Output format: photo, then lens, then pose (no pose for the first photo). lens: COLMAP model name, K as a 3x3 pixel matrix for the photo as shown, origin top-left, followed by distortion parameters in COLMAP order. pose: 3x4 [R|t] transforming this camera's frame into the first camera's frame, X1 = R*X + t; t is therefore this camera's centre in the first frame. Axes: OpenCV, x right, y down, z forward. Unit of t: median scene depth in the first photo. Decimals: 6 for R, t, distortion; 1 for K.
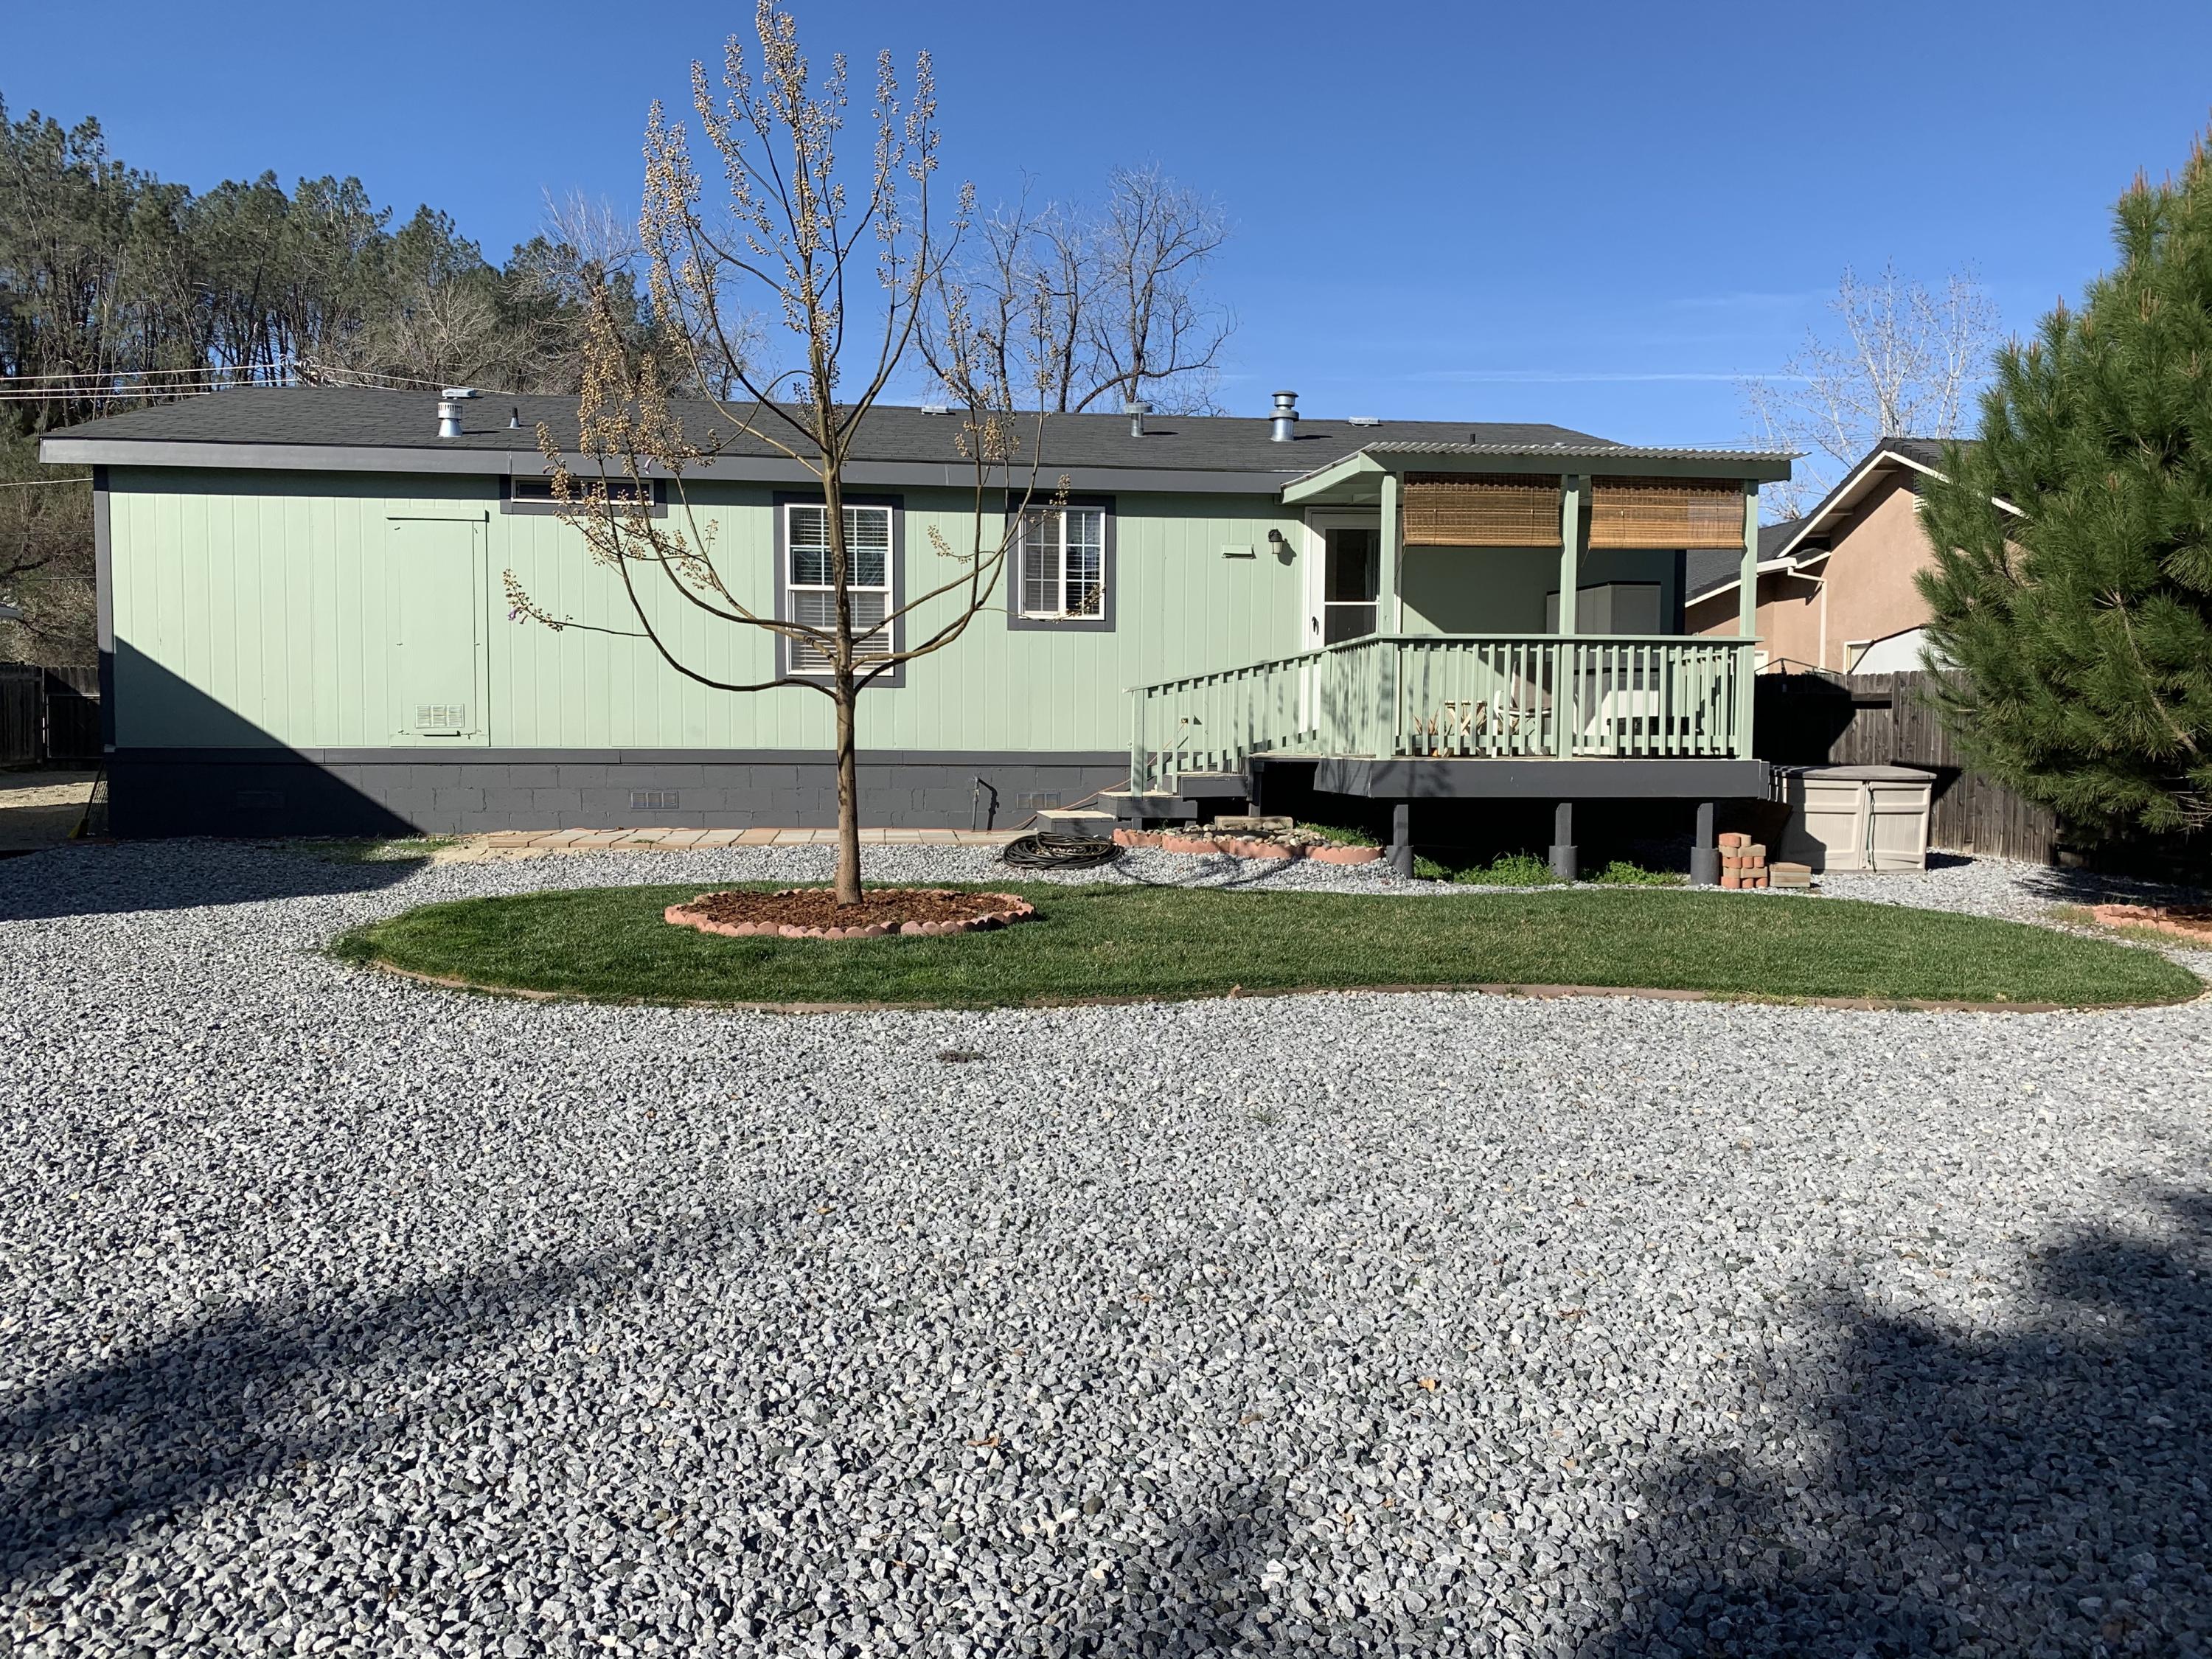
lens RADIAL K [[1698.4, 0, 1106.0], [0, 1698.4, 829.5], [0, 0, 1]] dist [0.007080, 0.007105]
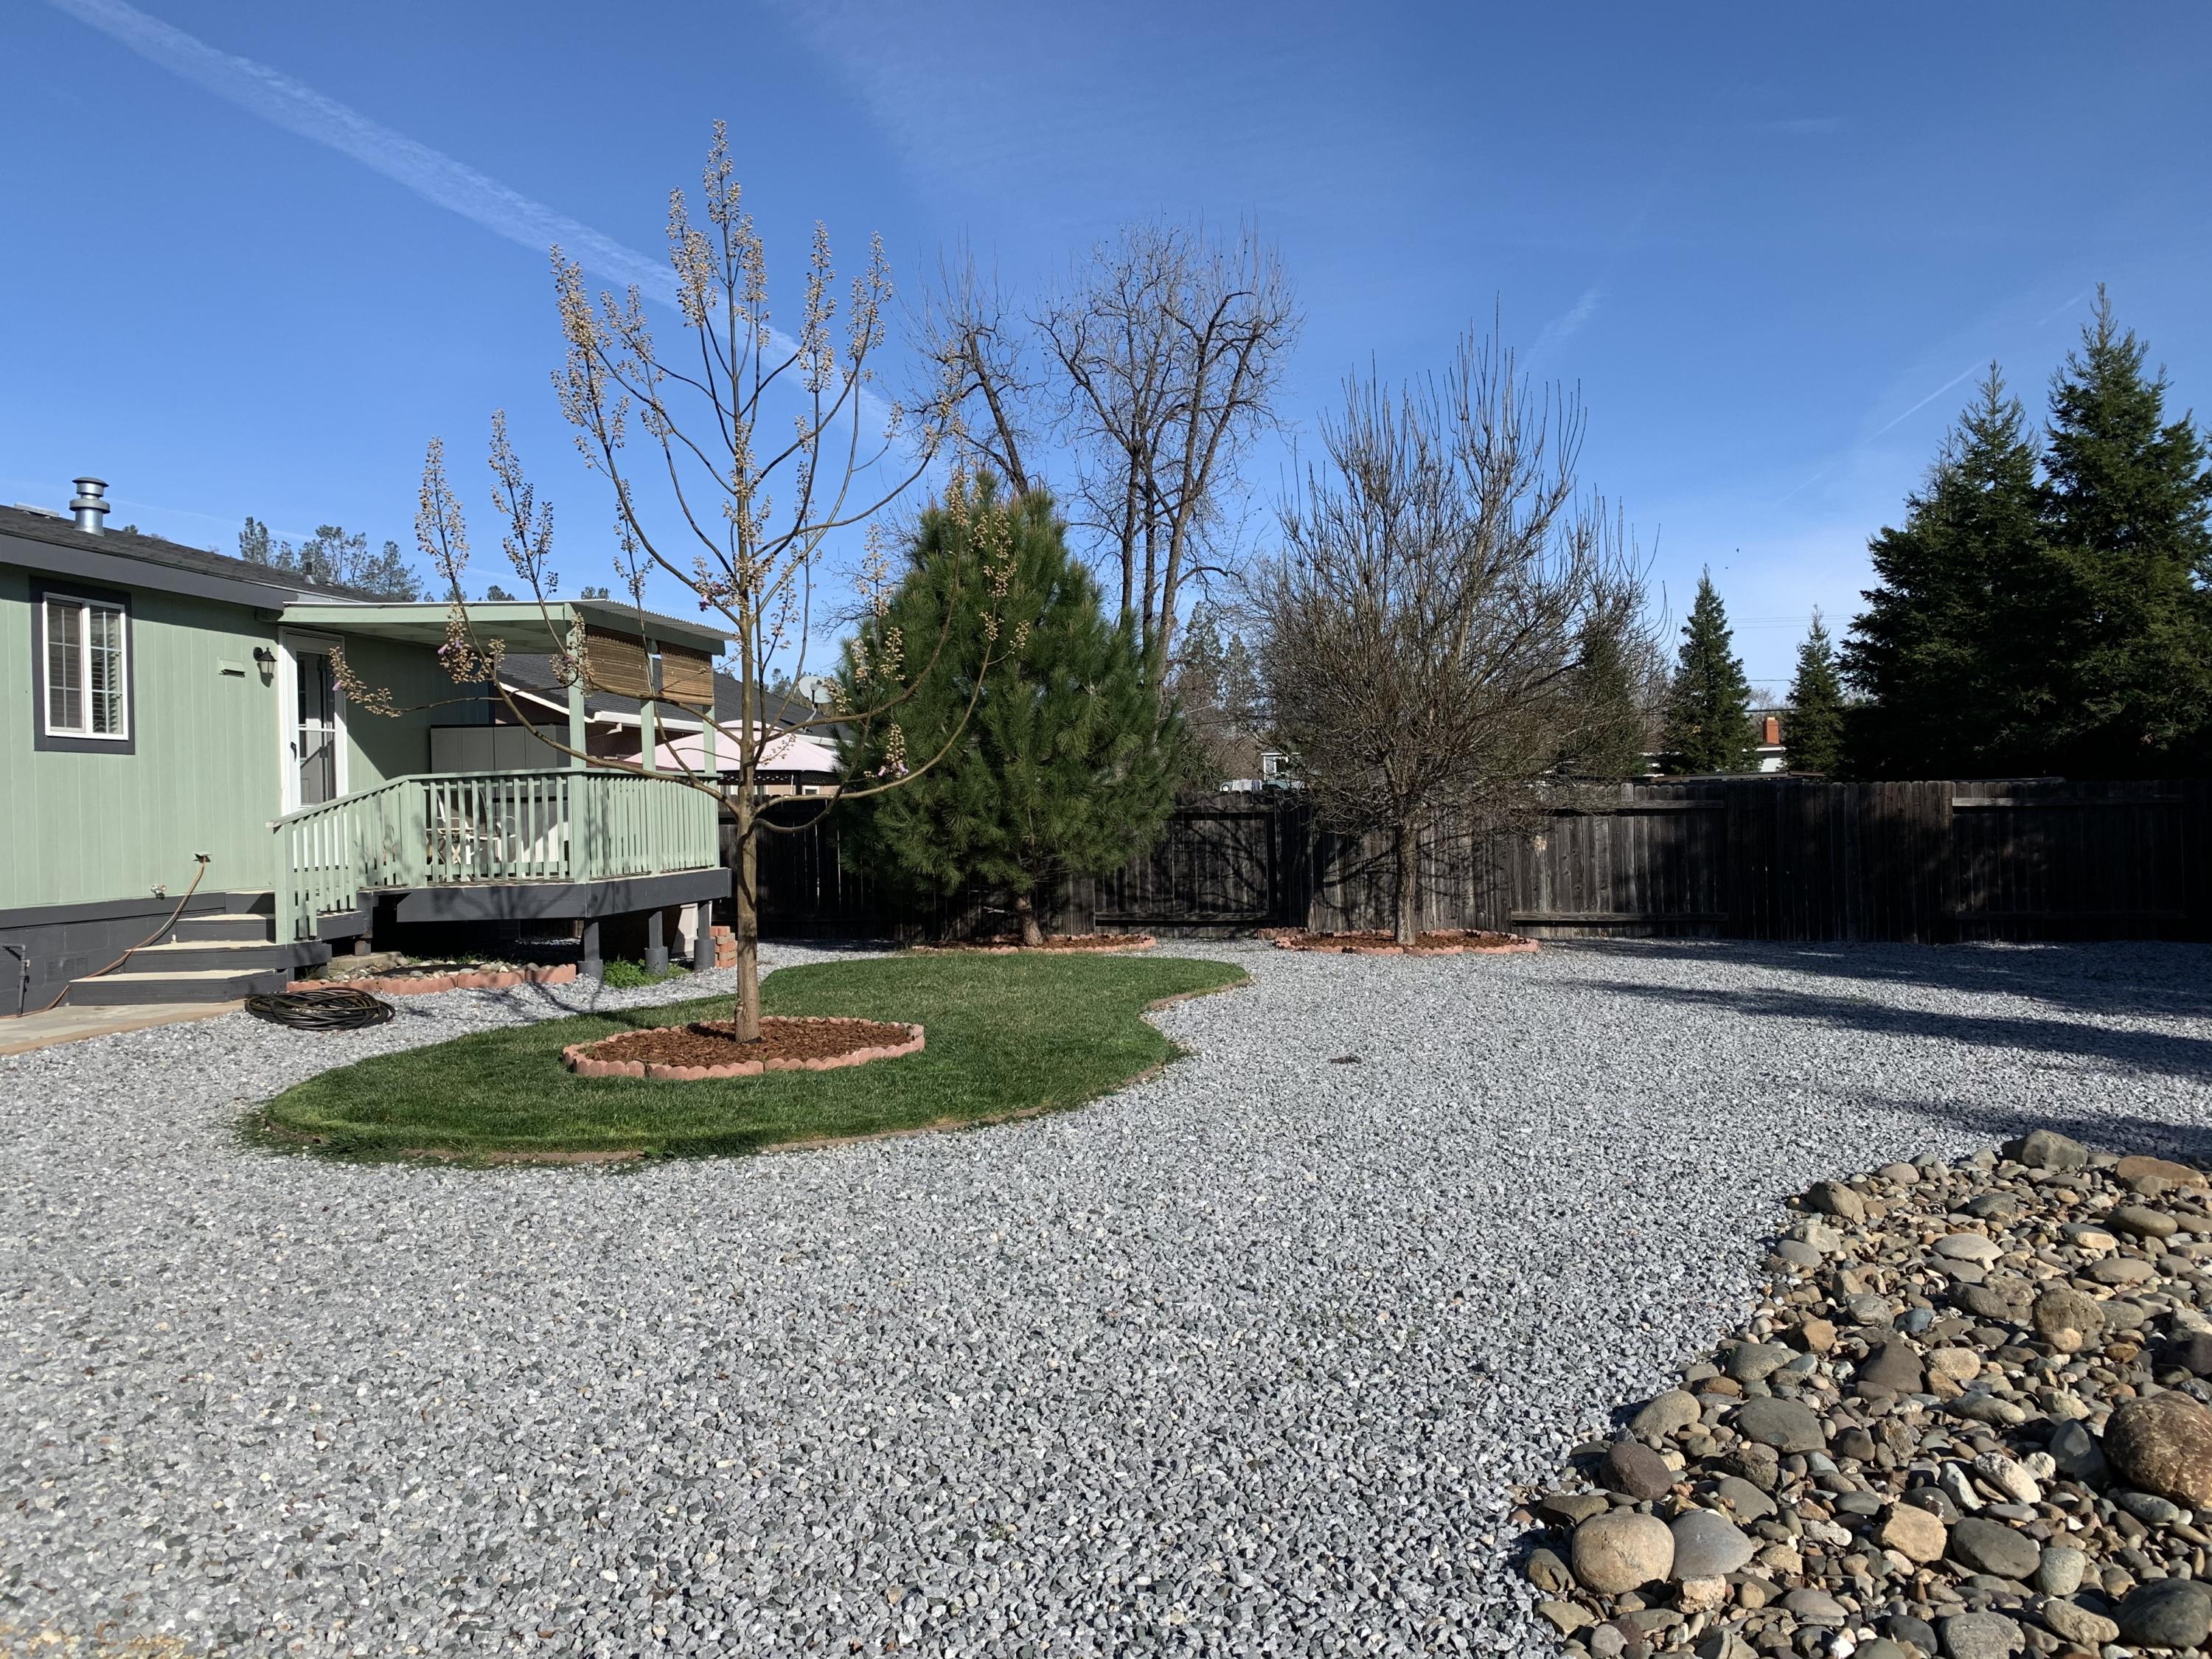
lens RADIAL K [[1698.4, 0, 1106.0], [0, 1698.4, 829.5], [0, 0, 1]] dist [0.007080, 0.007105]
pose [[0.285024, -0.022345, 0.958260, -0.665552], [0.087123, 0.996194, -0.002684, -0.036284], [-0.954553, 0.084251, 0.285886, 0.310365]]
